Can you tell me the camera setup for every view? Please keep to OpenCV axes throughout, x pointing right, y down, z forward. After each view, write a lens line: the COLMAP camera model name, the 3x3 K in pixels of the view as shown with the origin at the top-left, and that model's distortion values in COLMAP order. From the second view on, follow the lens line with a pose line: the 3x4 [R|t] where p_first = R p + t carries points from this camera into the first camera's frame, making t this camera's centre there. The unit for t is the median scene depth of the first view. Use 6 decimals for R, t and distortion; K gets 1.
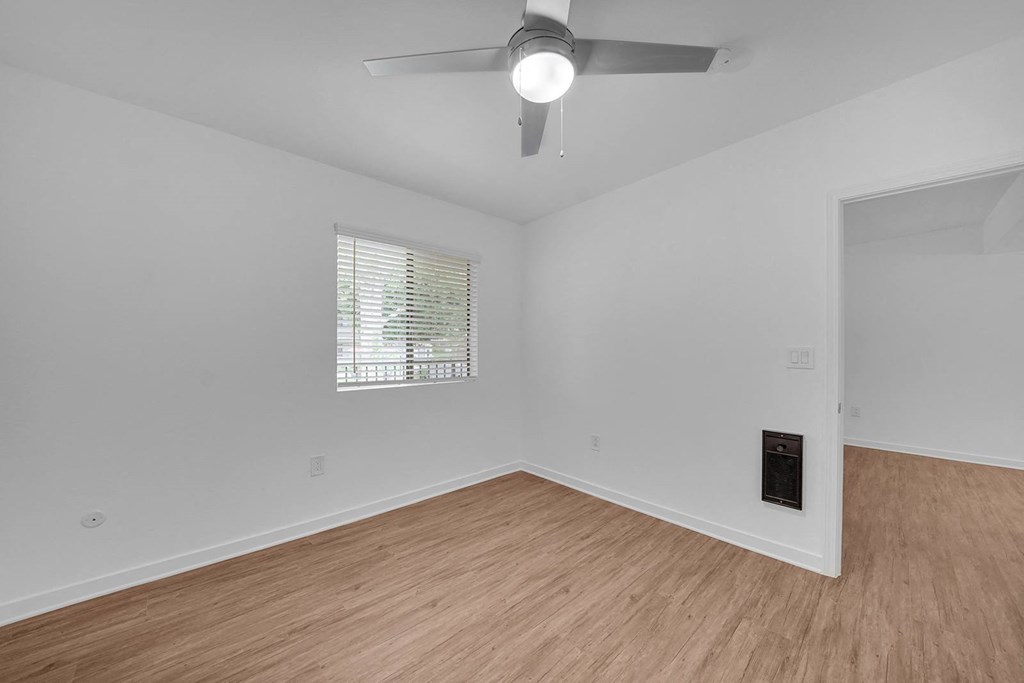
lens RADIAL K [[368.3, 0, 509.1], [0, 368.3, 342.4], [0, 0, 1]] dist [-0.019750, -0.000145]
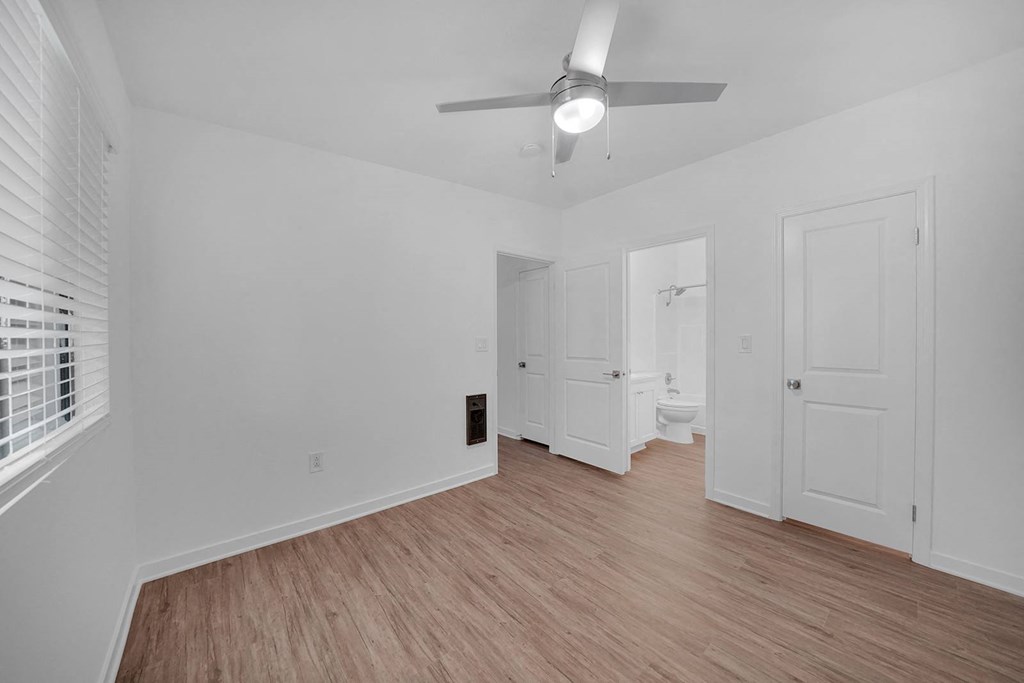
lens RADIAL K [[368.3, 0, 512.6], [0, 368.3, 339.9], [0, 0, 1]] dist [-0.019750, -0.000145]
pose [[0.049360, -0.016225, 0.998649, -0.729716], [0.003867, 0.999864, 0.016054, -0.000081], [-0.998774, 0.003069, 0.049416, 0.761892]]
